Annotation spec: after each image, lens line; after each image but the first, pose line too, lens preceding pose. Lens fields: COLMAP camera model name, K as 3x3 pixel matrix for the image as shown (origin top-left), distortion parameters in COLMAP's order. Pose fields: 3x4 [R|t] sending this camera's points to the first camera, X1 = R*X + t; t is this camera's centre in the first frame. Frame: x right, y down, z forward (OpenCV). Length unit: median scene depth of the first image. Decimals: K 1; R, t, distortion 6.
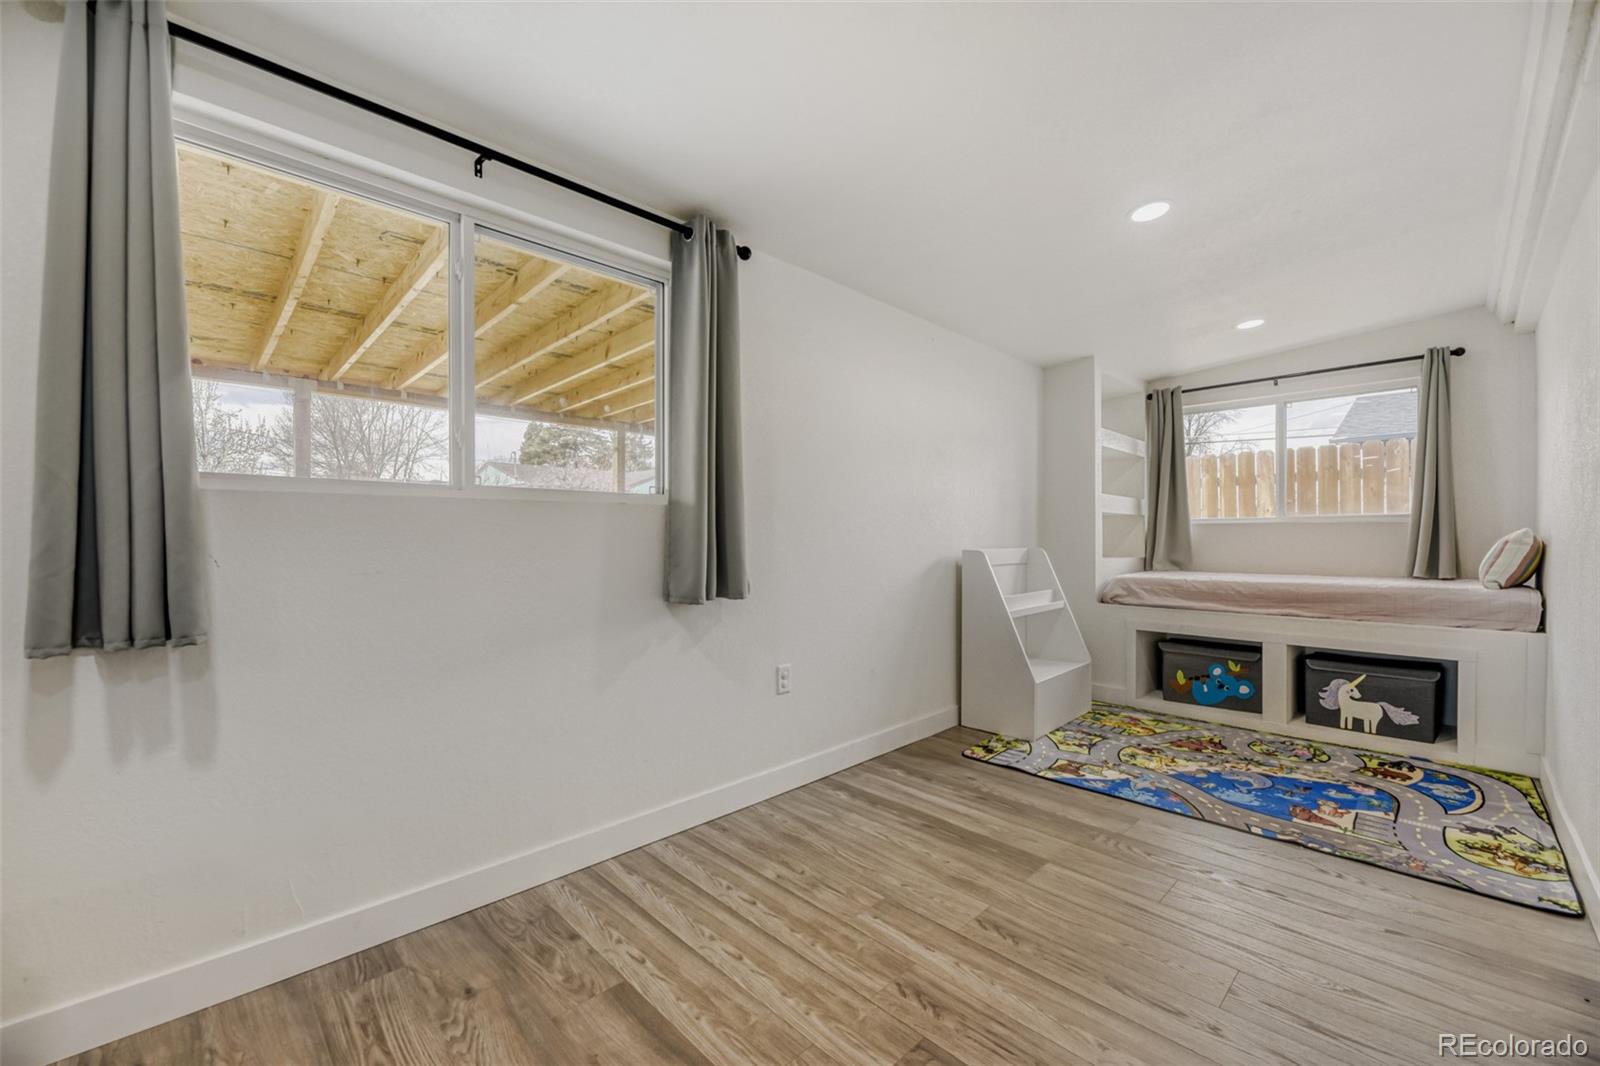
lens RADIAL K [[656.2, 0, 797.8], [0, 656.2, 540.6], [0, 0, 1]] dist [0.007380, -0.001991]
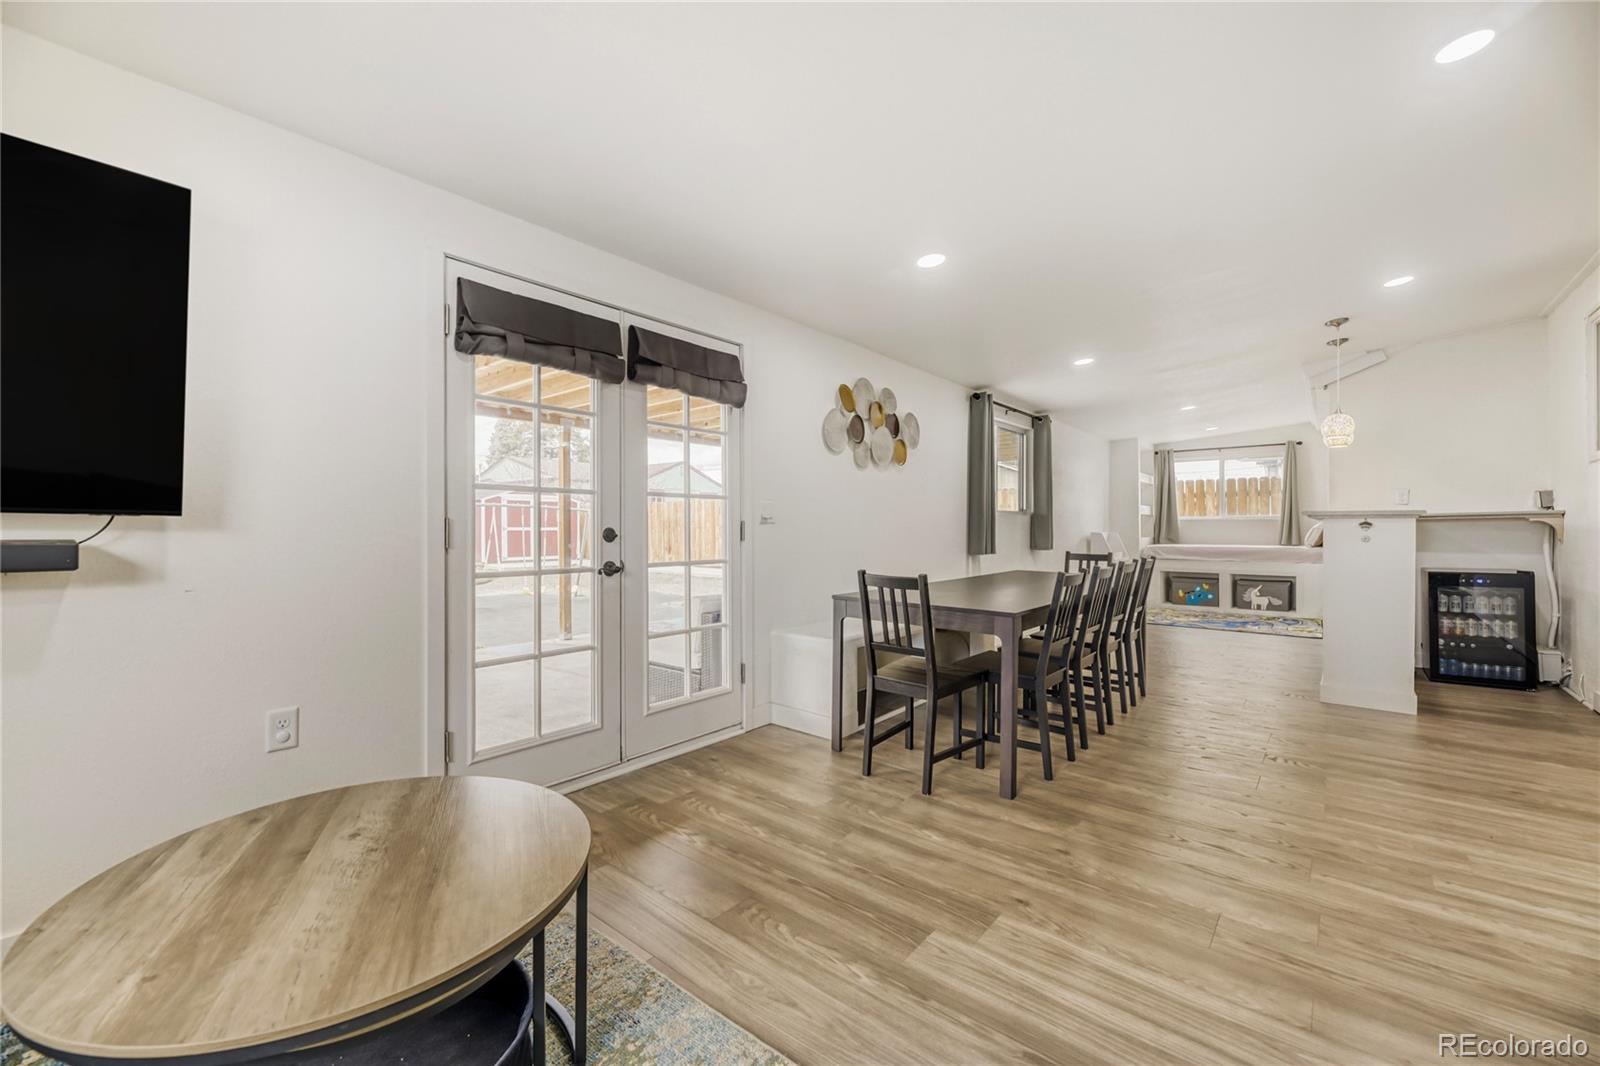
lens RADIAL K [[656.2, 0, 799.1], [0, 656.2, 526.8], [0, 0, 1]] dist [0.007380, -0.001991]
pose [[0.995274, -0.000804, 0.097101, -0.894208], [0.001607, 0.999965, -0.008200, 0.011044], [-0.097092, 0.008317, 0.995241, -1.044181]]
